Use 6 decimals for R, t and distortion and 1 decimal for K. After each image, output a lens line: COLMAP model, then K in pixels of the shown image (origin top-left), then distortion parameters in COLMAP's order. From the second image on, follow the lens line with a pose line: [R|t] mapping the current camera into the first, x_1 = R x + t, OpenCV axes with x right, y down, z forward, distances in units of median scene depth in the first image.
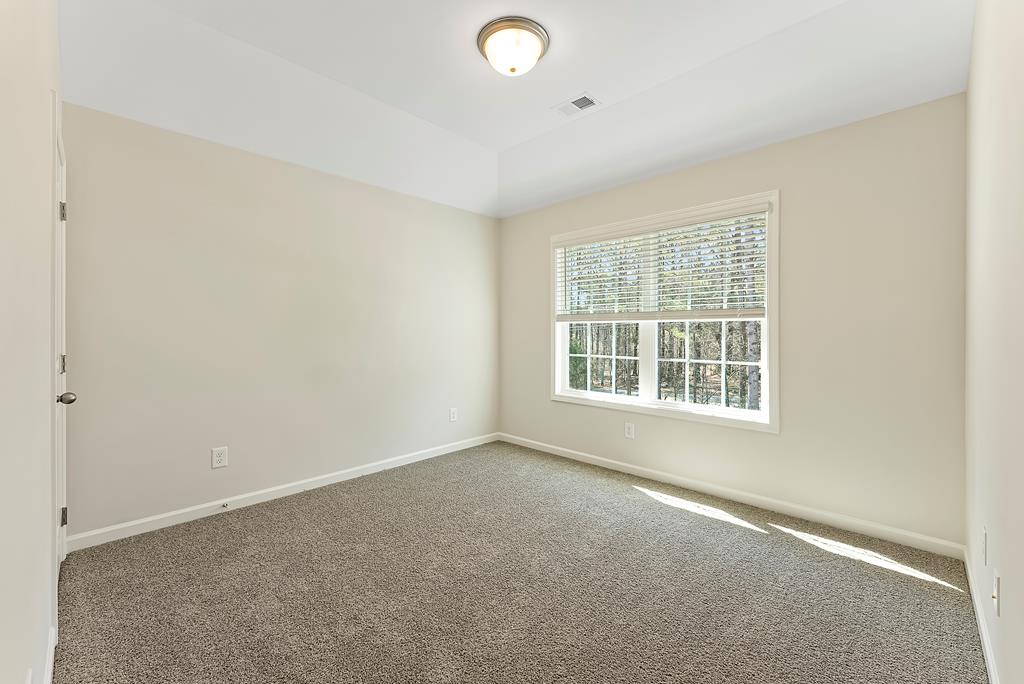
lens RADIAL K [[412.6, 0, 517.1], [0, 412.6, 341.5], [0, 0, 1]] dist [0.000499, 0.000139]
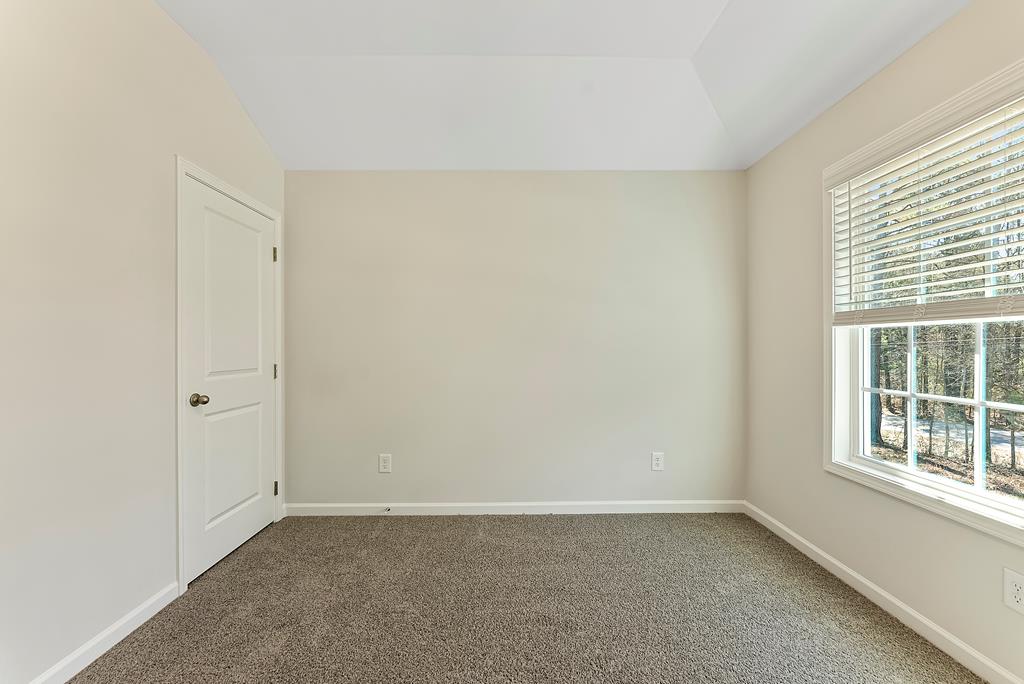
lens RADIAL K [[411.3, 0, 565.3], [0, 411.3, 342.9], [0, 0, 1]] dist [0.000236, 0.000068]
pose [[0.695699, -0.000128, -0.718333, 0.252426], [-0.012715, 0.999841, -0.012492, -0.015016], [0.718221, 0.017824, 0.695587, 0.402864]]
